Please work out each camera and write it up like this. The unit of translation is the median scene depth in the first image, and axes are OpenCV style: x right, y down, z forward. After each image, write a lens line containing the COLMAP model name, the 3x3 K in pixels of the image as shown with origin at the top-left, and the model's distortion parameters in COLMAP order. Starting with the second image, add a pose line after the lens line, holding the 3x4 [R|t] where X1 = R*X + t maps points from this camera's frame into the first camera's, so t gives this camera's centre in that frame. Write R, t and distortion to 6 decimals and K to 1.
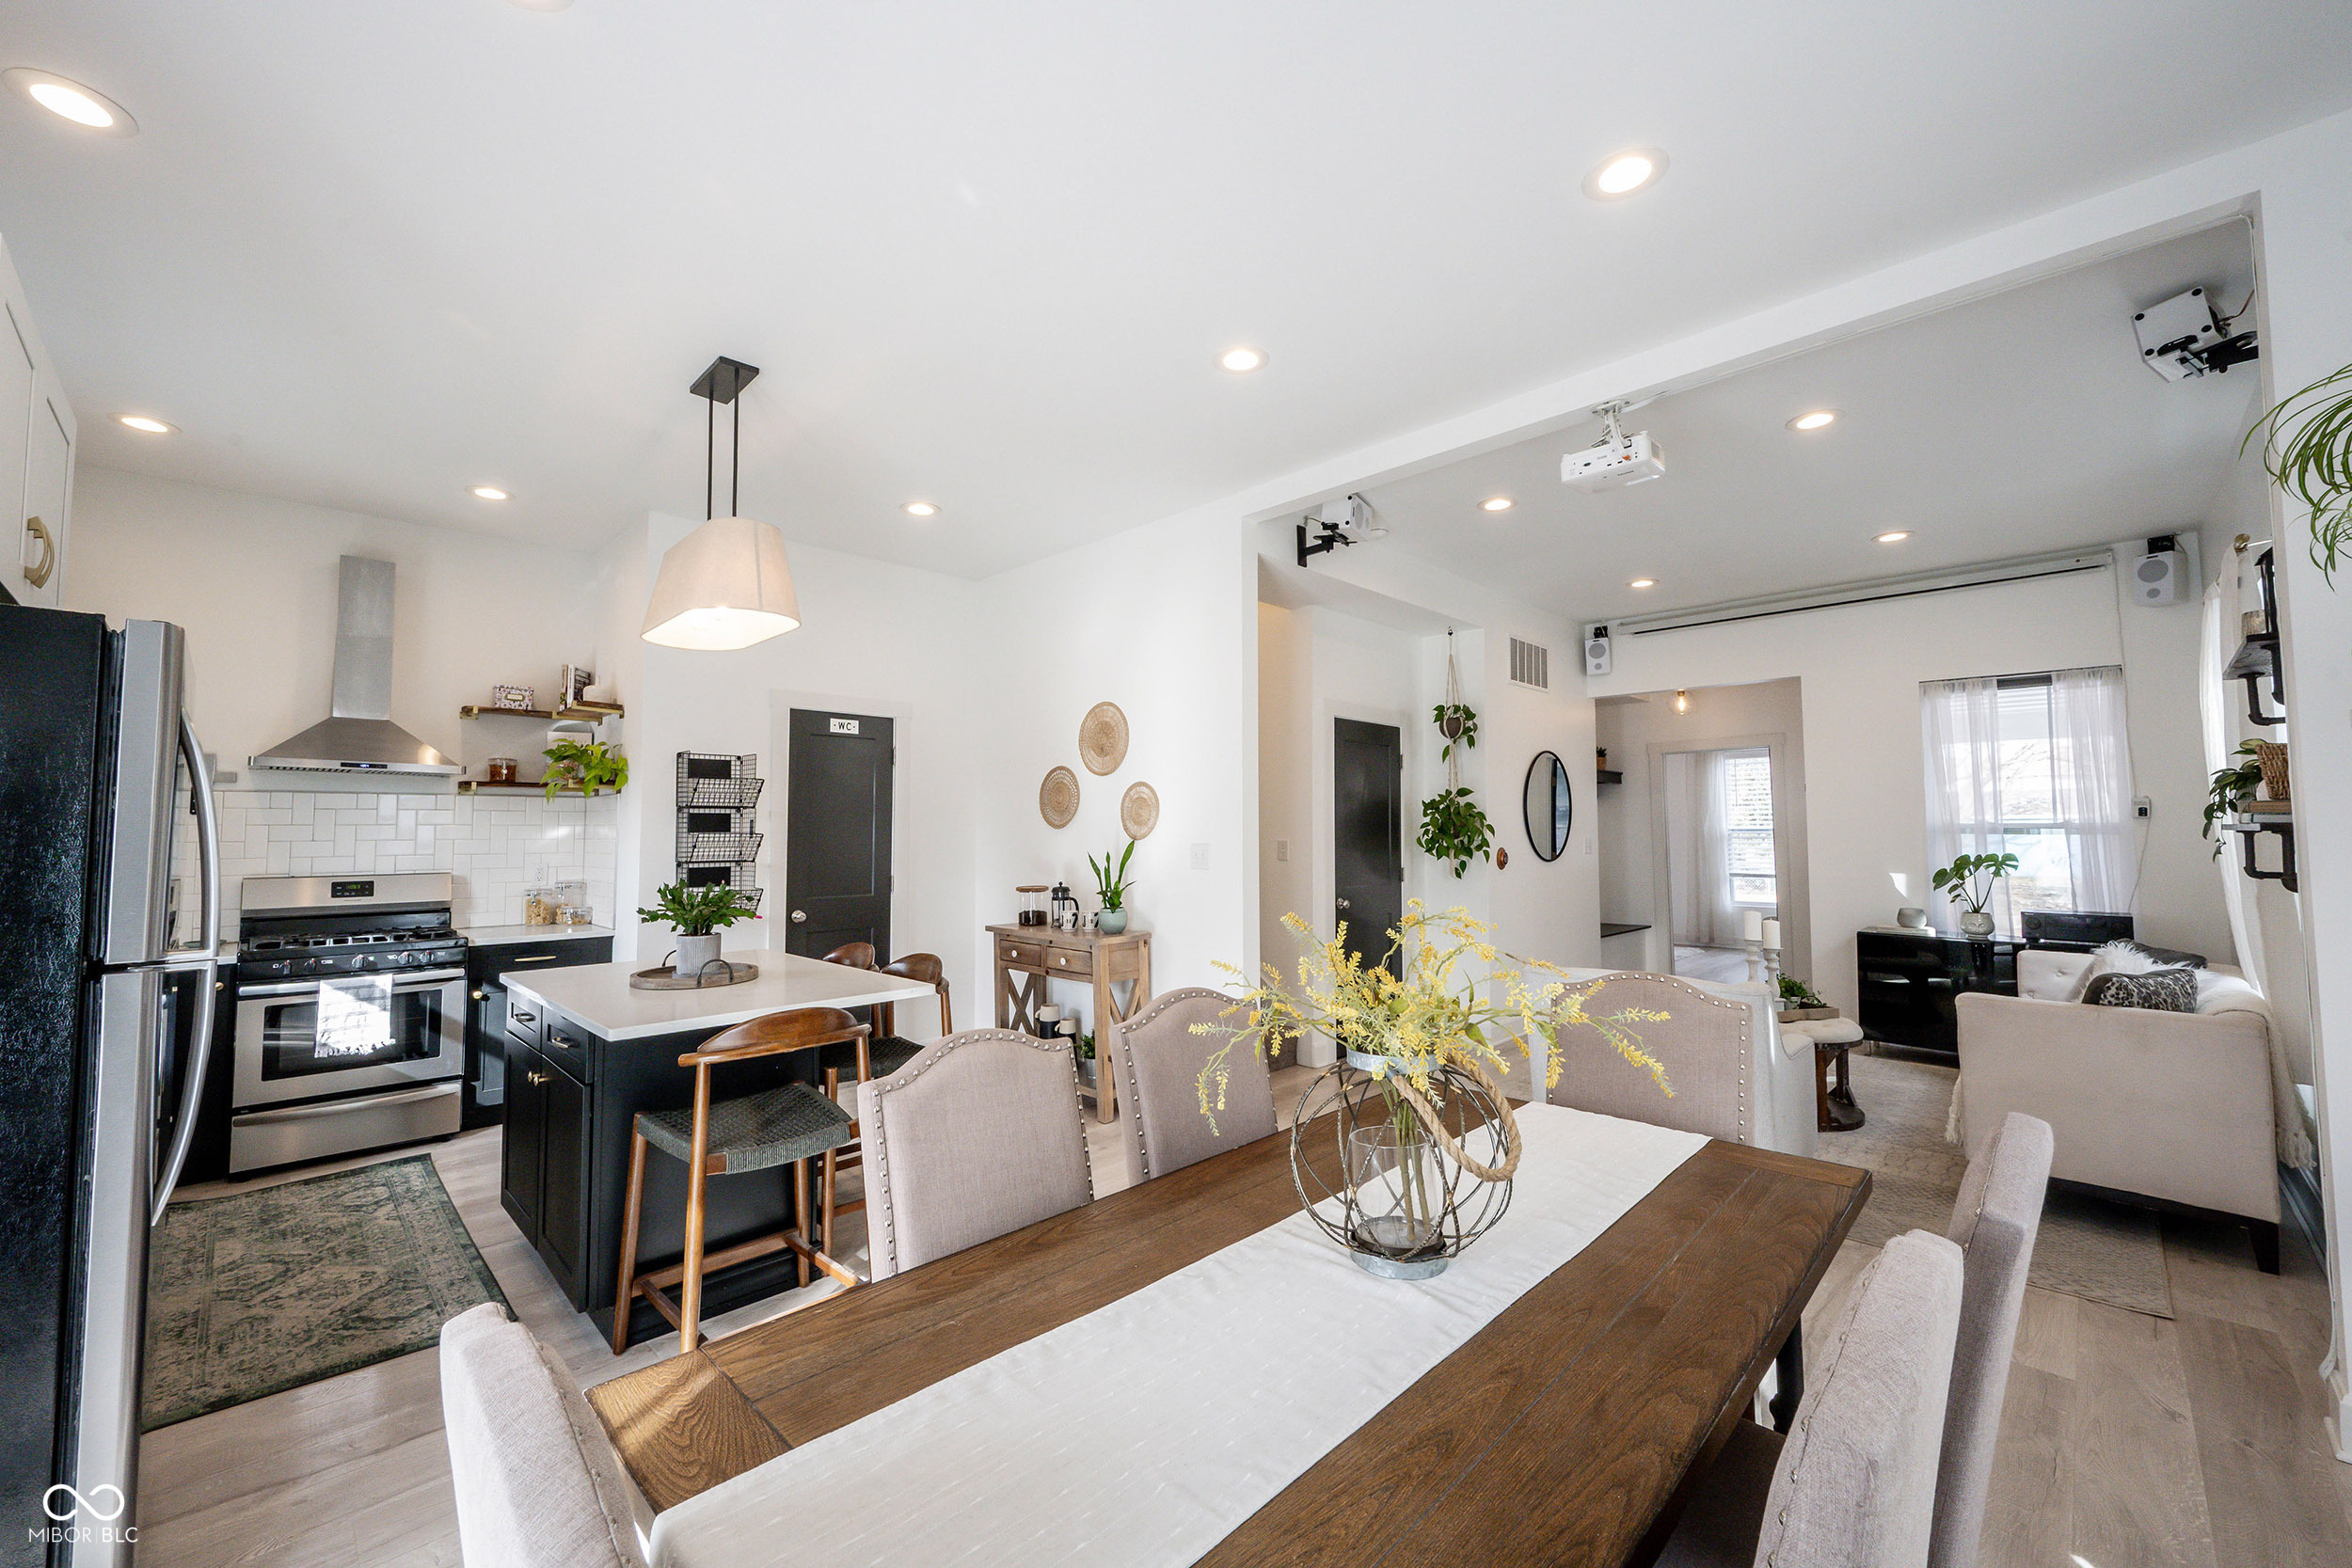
lens RADIAL K [[927.9, 0, 1171.2], [0, 927.9, 780.7], [0, 0, 1]] dist [0.000685, -0.000765]
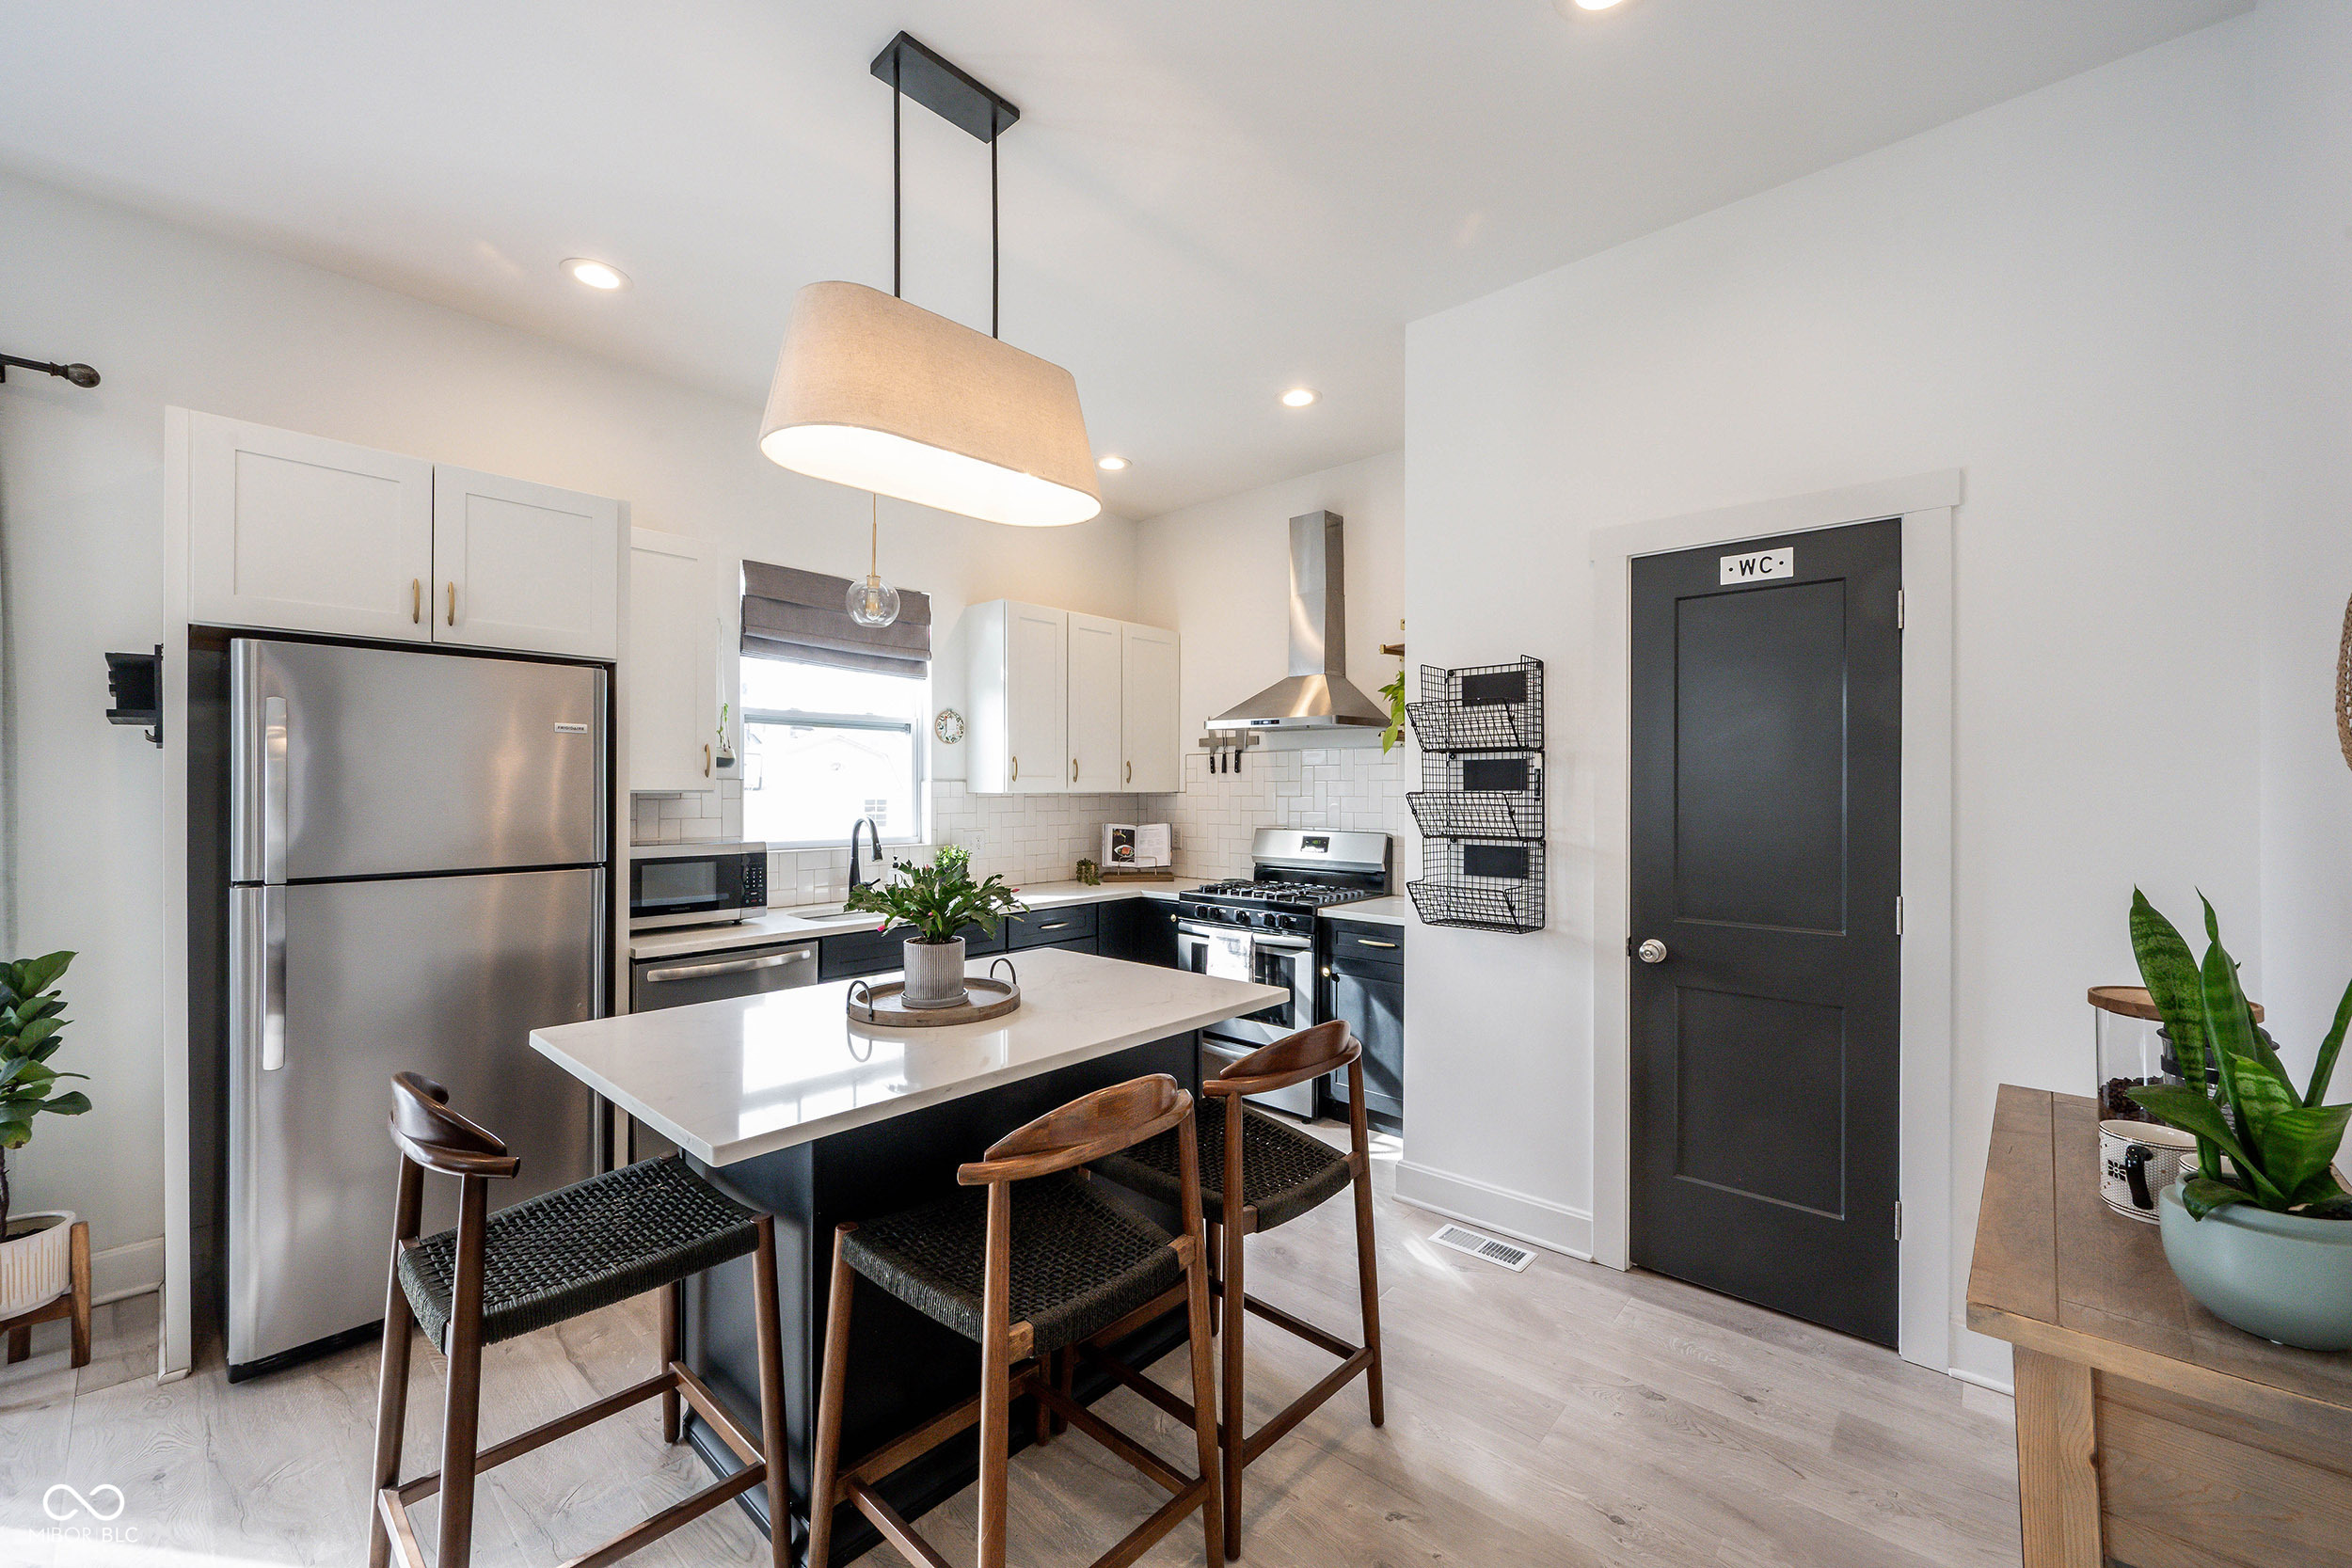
lens RADIAL K [[927.9, 0, 1163.0], [0, 927.9, 792.3], [0, 0, 1]] dist [0.000685, -0.000765]
pose [[0.043180, 0.008854, -0.999028, 0.122907], [0.052912, 0.998537, 0.011137, 0.039999], [0.997665, -0.053342, 0.042648, 0.787040]]
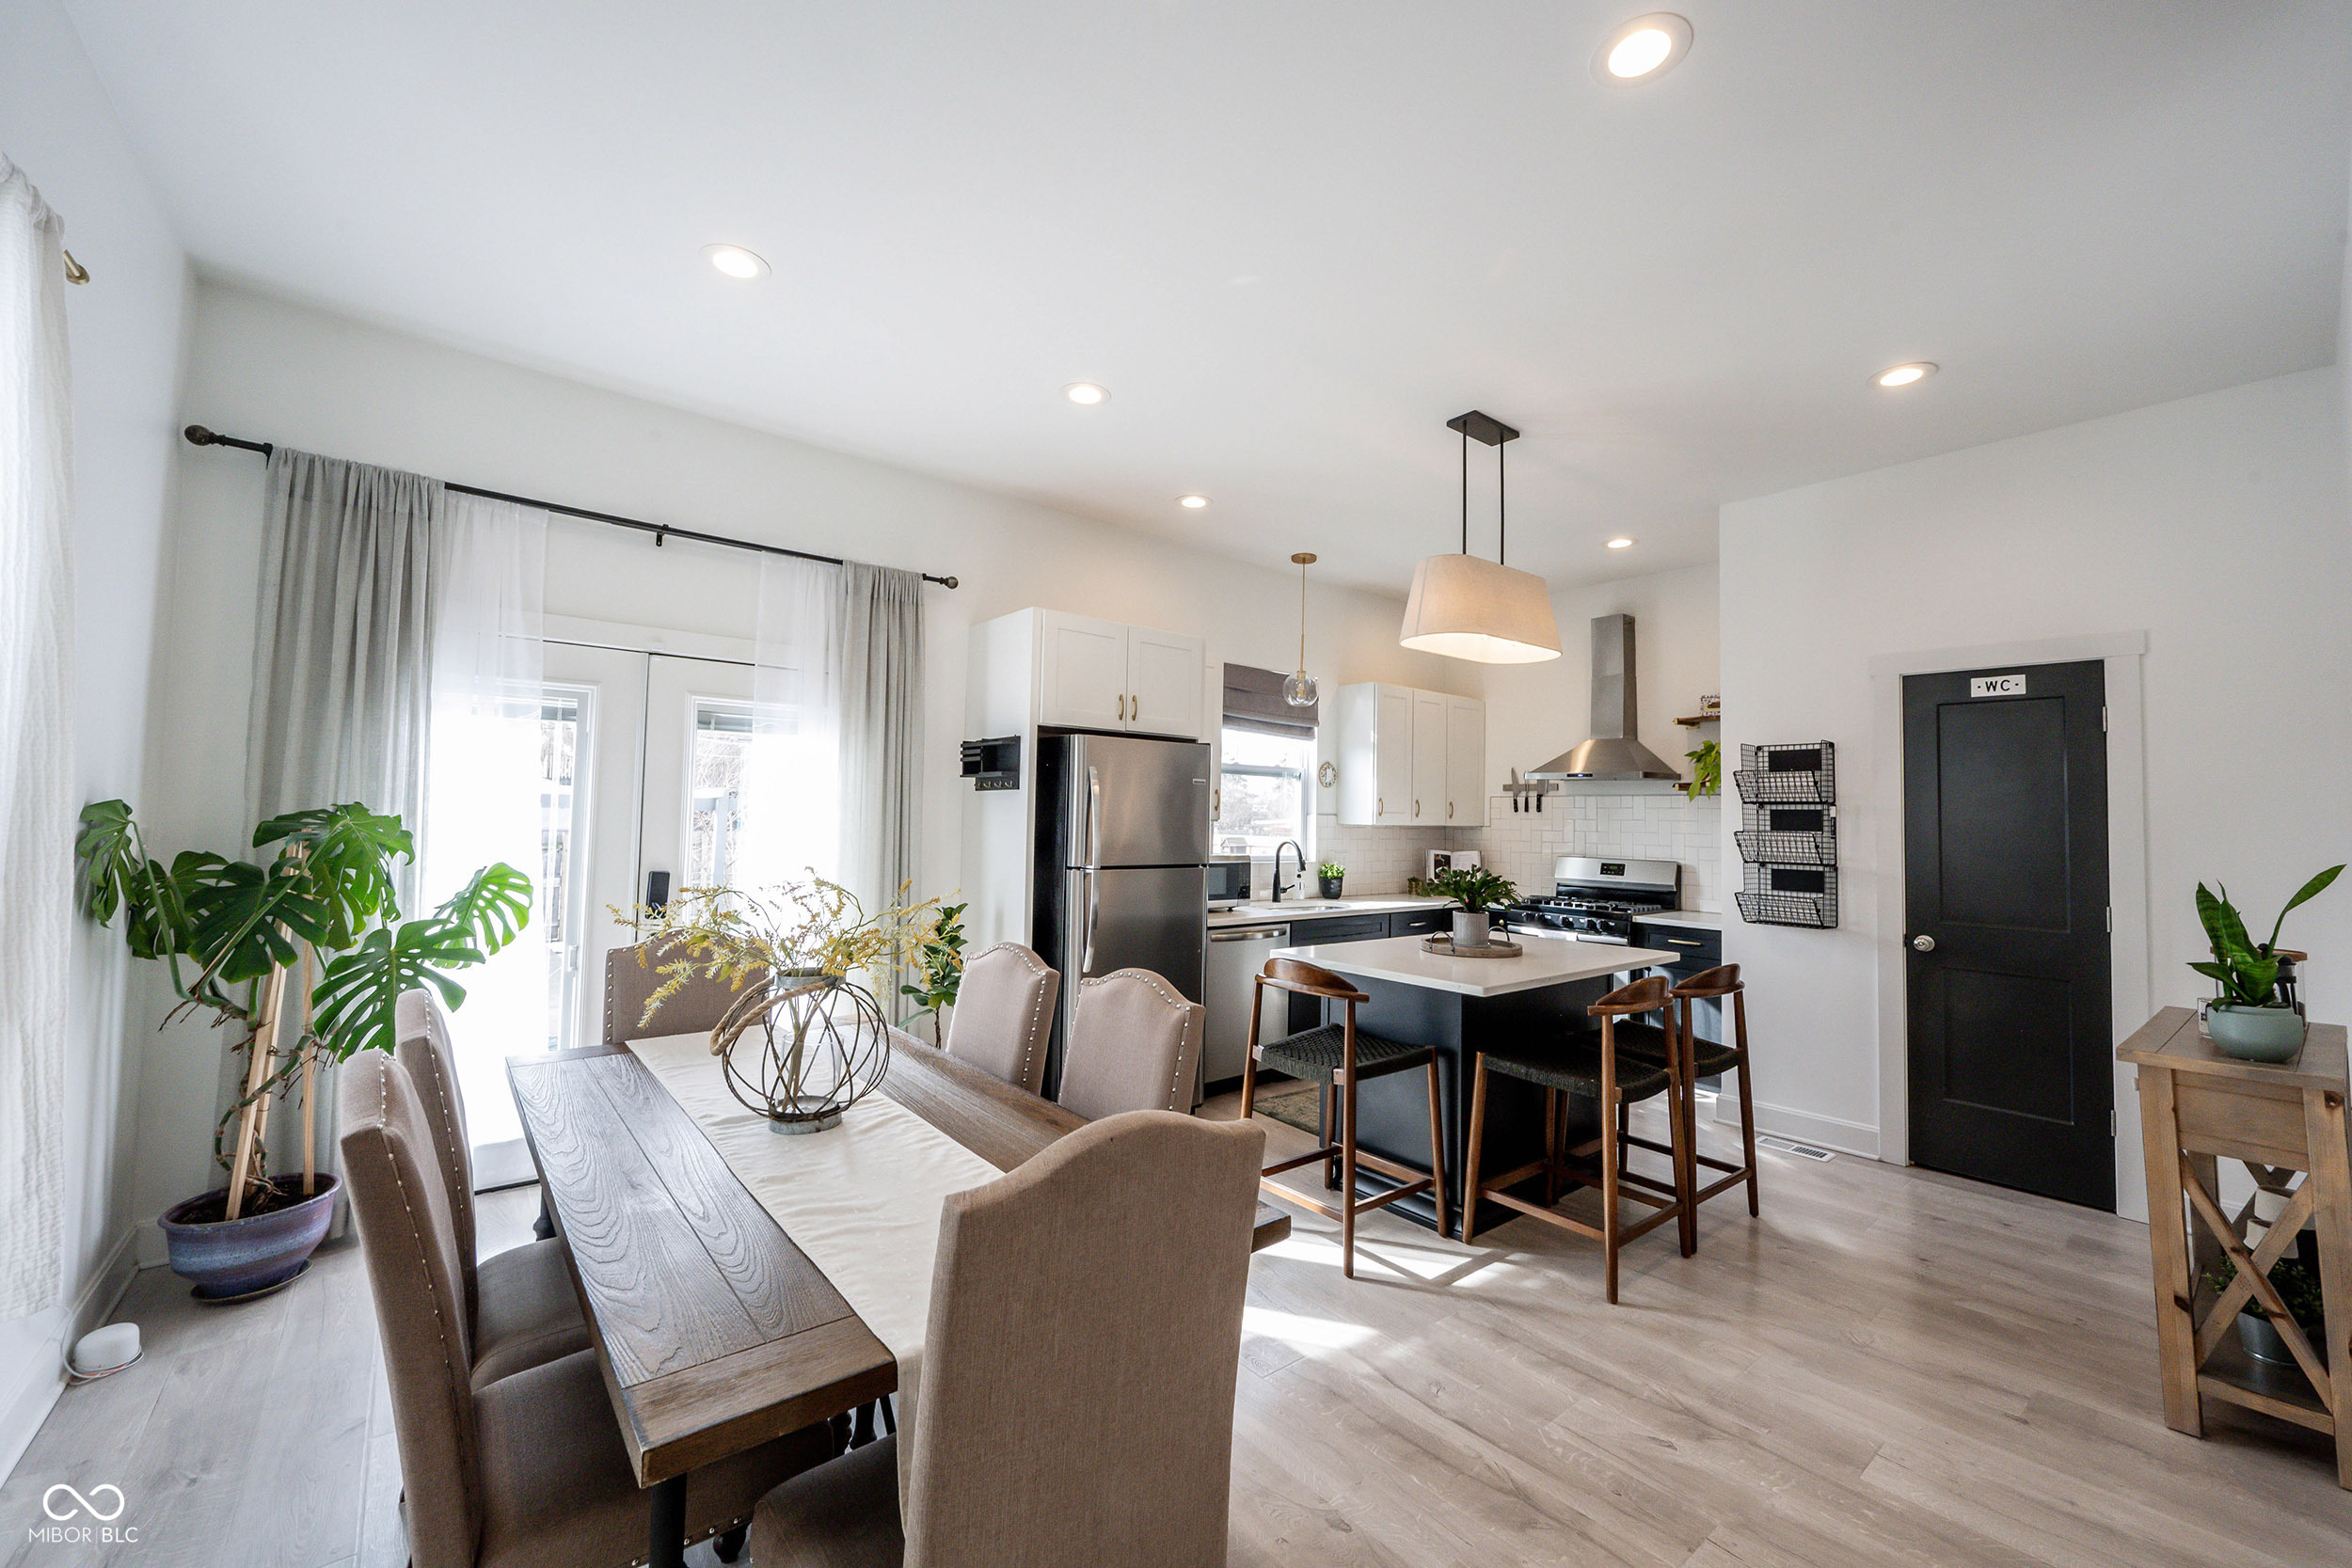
lens RADIAL K [[927.9, 0, 1174.5], [0, 927.9, 778.7], [0, 0, 1]] dist [0.000685, -0.000765]
pose [[-0.102573, -0.038677, -0.993973, 0.482107], [0.034250, 0.998514, -0.042388, 0.023676], [0.994136, -0.038391, -0.101095, 0.518699]]
